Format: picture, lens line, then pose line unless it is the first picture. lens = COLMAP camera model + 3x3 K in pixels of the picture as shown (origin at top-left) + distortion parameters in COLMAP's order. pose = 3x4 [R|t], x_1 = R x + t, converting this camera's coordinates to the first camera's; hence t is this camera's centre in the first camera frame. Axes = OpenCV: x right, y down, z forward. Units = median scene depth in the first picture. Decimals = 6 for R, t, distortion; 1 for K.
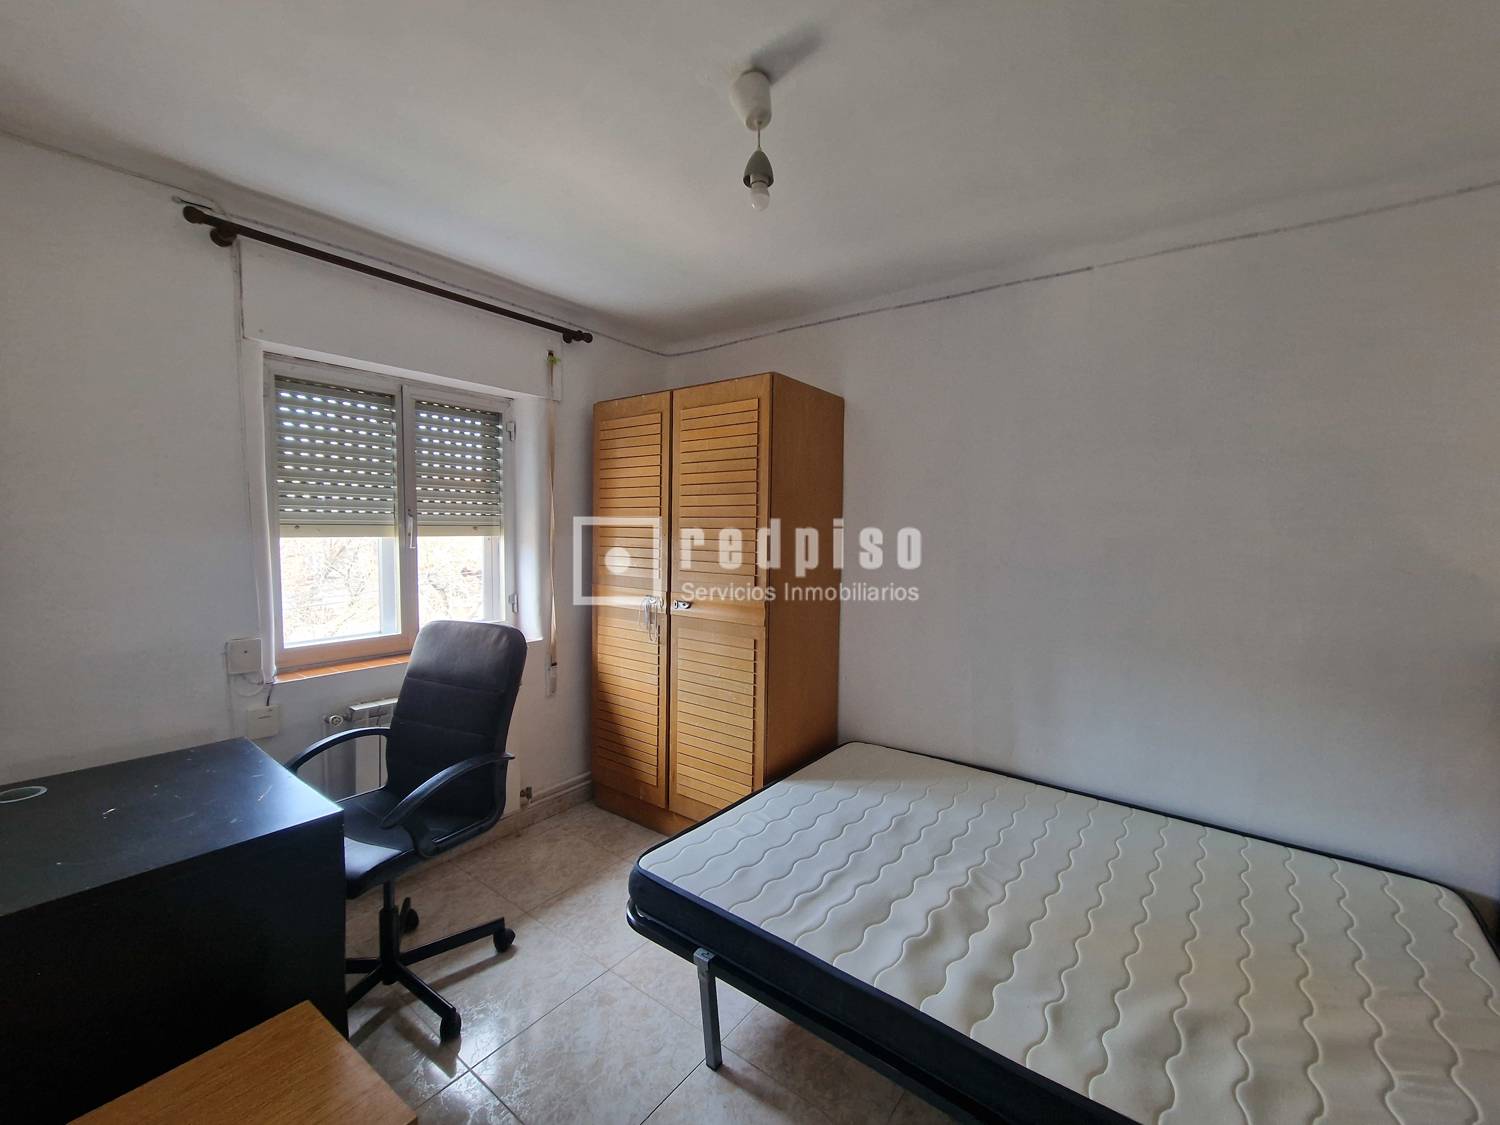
lens RADIAL K [[625.9, 0, 747.3], [0, 625.9, 569.0], [0, 0, 1]] dist [0.000206, -0.002749]
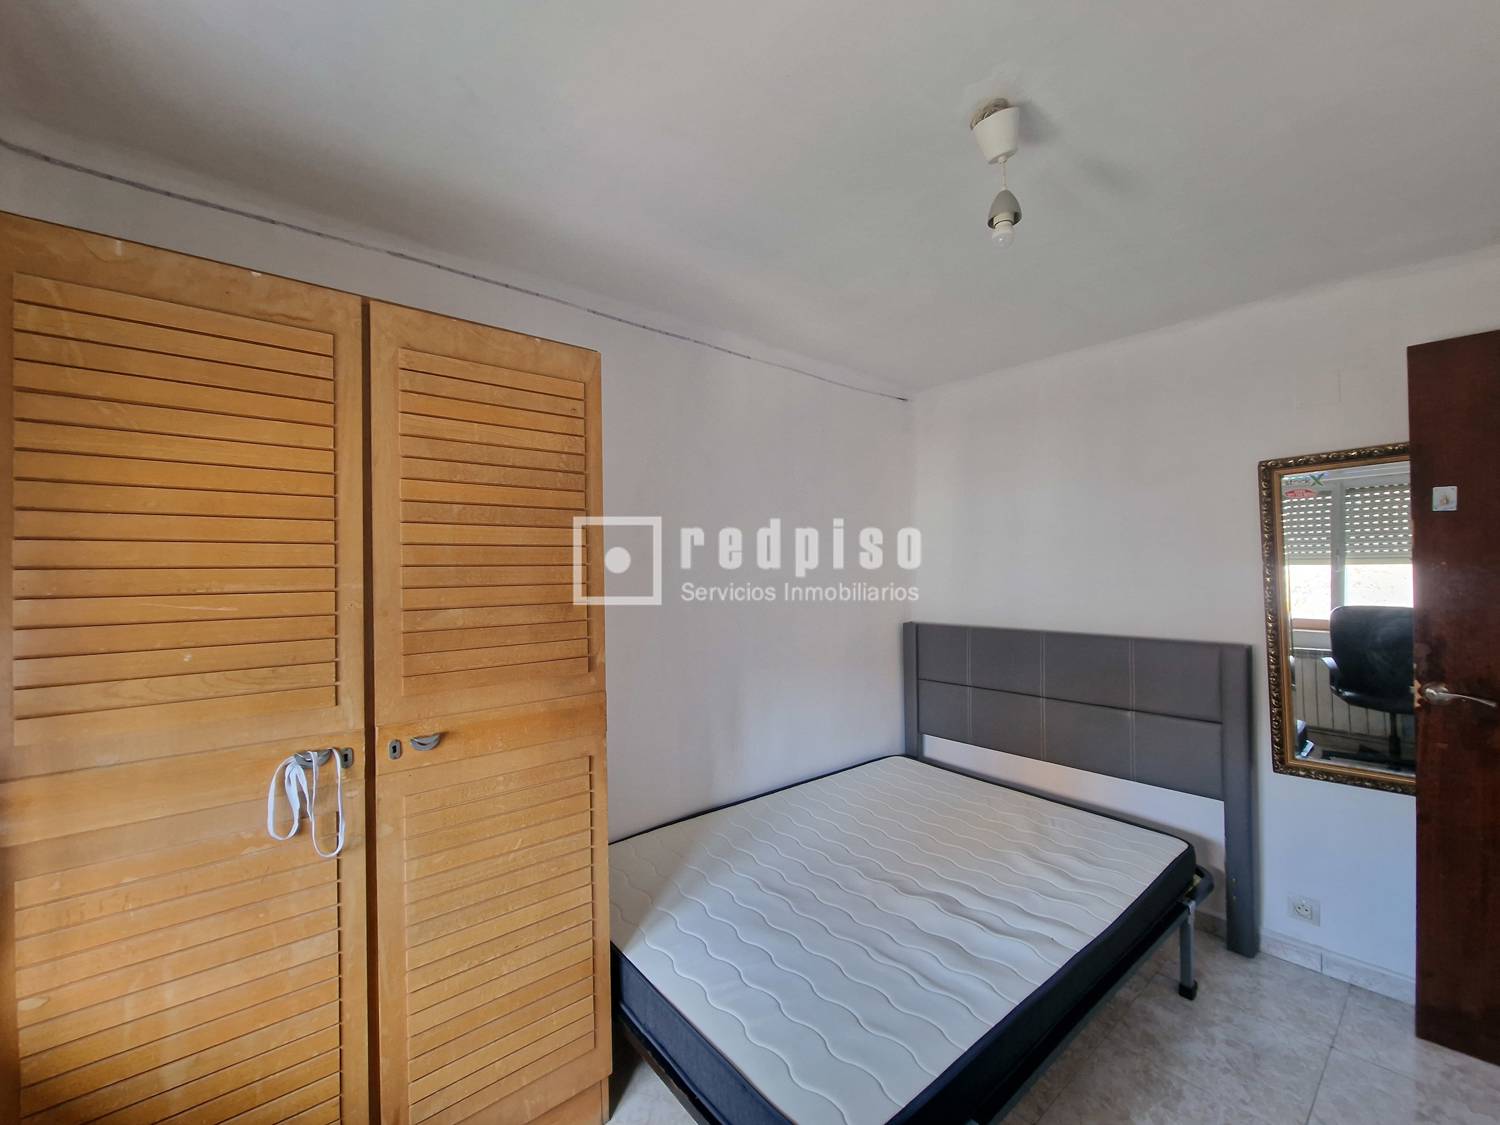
lens RADIAL K [[625.9, 0, 744.9], [0, 625.9, 565.7], [0, 0, 1]] dist [0.000206, -0.002749]
pose [[0.207251, -0.015370, 0.978167, -0.536596], [0.074808, 0.997198, -0.000181, -0.064227], [-0.975423, 0.073213, 0.207820, 0.651744]]
